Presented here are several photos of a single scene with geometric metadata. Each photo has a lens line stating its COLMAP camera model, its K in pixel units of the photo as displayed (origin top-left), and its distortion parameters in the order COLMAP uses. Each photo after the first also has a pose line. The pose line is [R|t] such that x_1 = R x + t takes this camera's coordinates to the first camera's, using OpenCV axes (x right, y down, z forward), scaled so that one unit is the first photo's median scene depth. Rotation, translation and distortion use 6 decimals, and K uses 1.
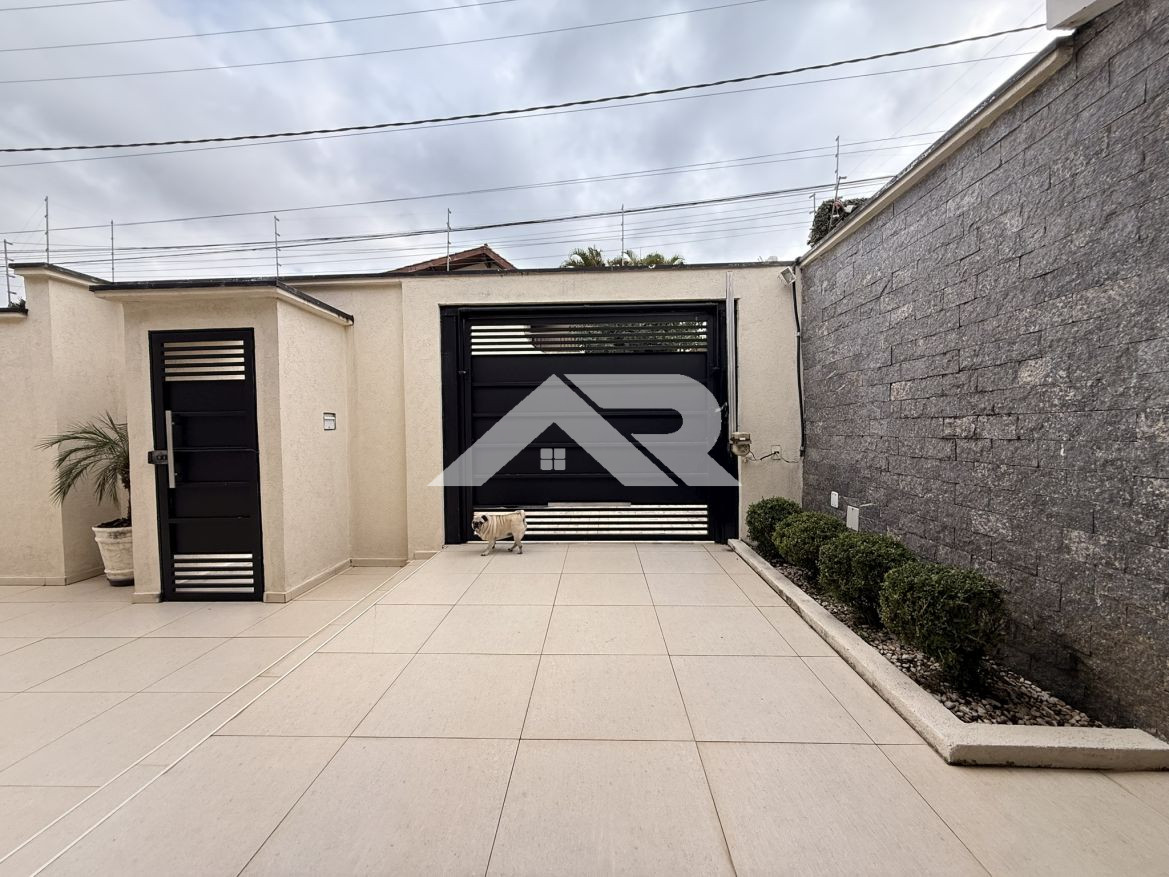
lens RADIAL K [[467.4, 0, 585.4], [0, 467.4, 437.3], [0, 0, 1]] dist [-0.002751, 0.001191]
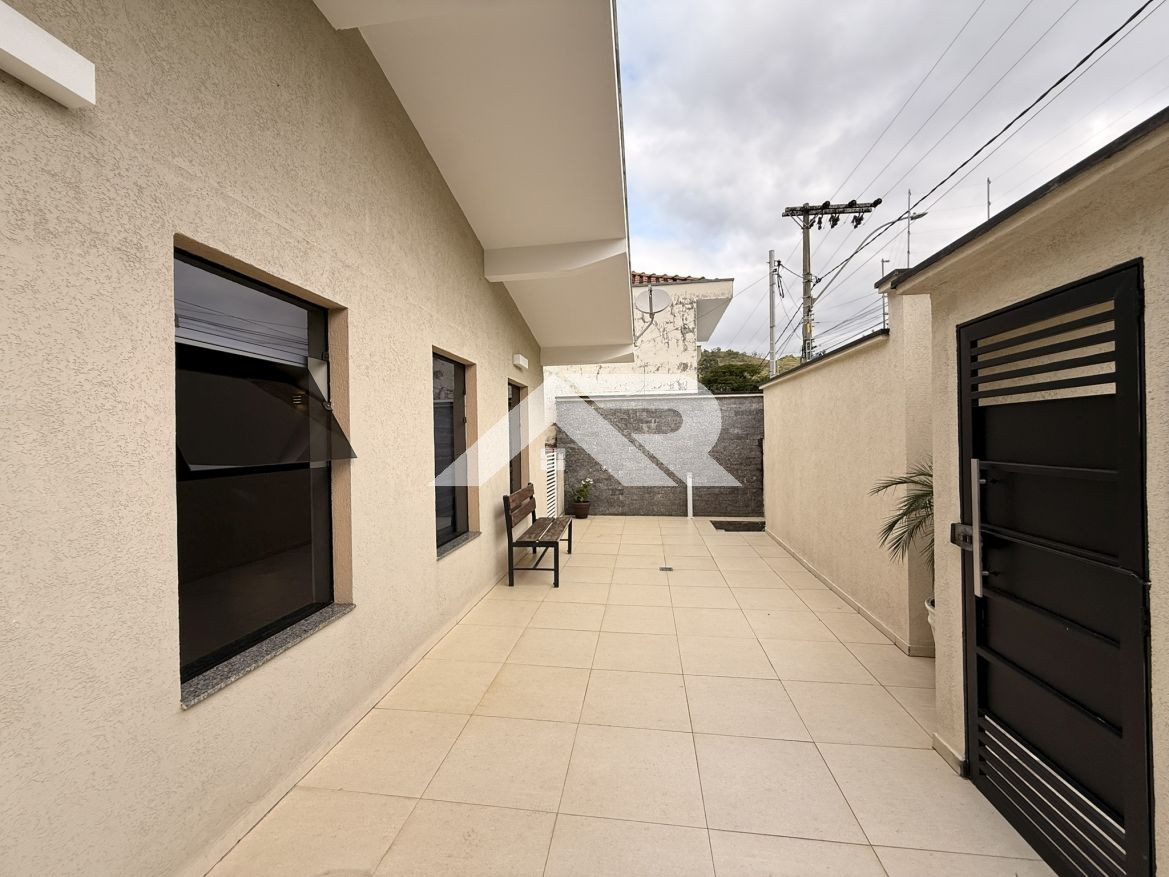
lens RADIAL K [[467.4, 0, 579.6], [0, 467.4, 439.0], [0, 0, 1]] dist [-0.002751, 0.001191]
pose [[-0.127405, 0.021981, -0.991607, -0.262433], [-0.005072, 0.999727, 0.022813, -0.089716], [0.991838, 0.007936, -0.127258, 0.578913]]
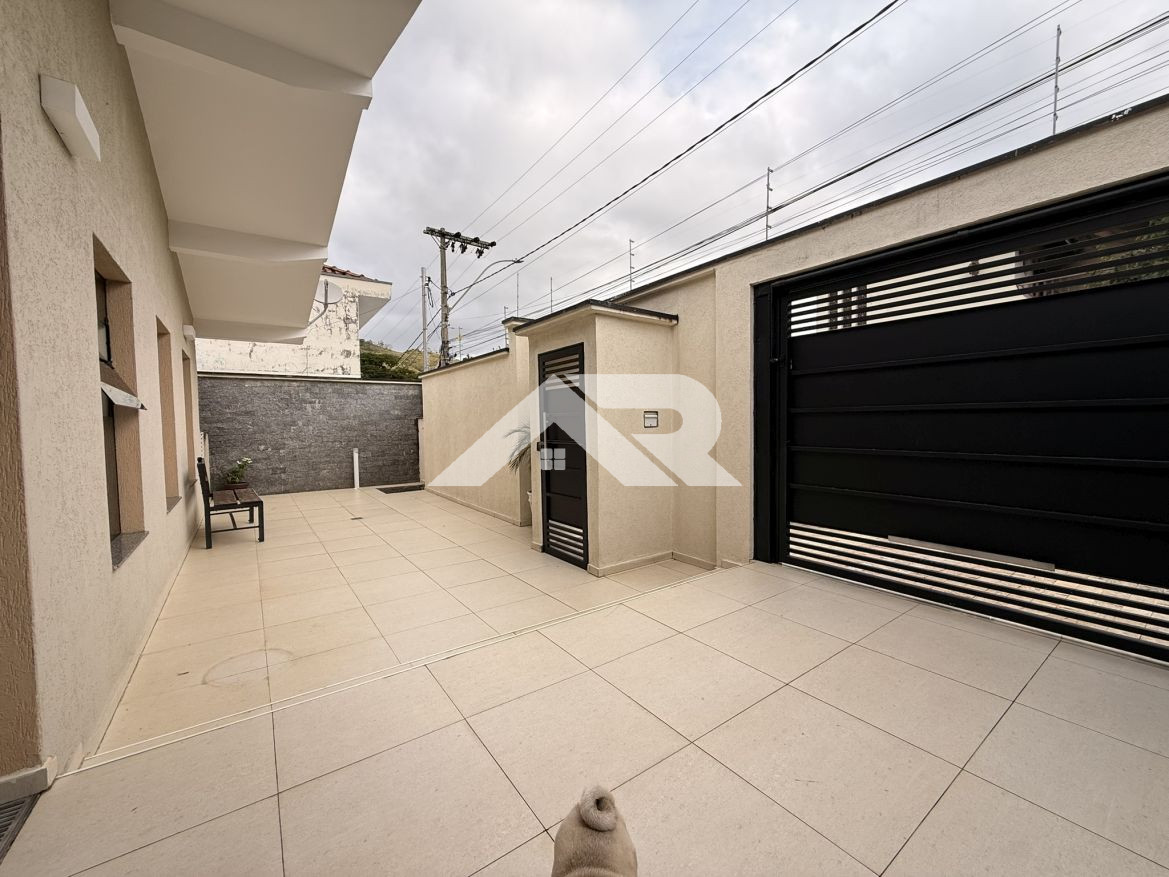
lens RADIAL K [[467.4, 0, 585.0], [0, 467.4, 437.7], [0, 0, 1]] dist [-0.002751, 0.001191]
pose [[0.598181, 0.032226, -0.800713, 0.252156], [-0.011998, 0.999439, 0.031261, -0.027090], [0.801271, -0.009093, 0.598232, 0.278346]]
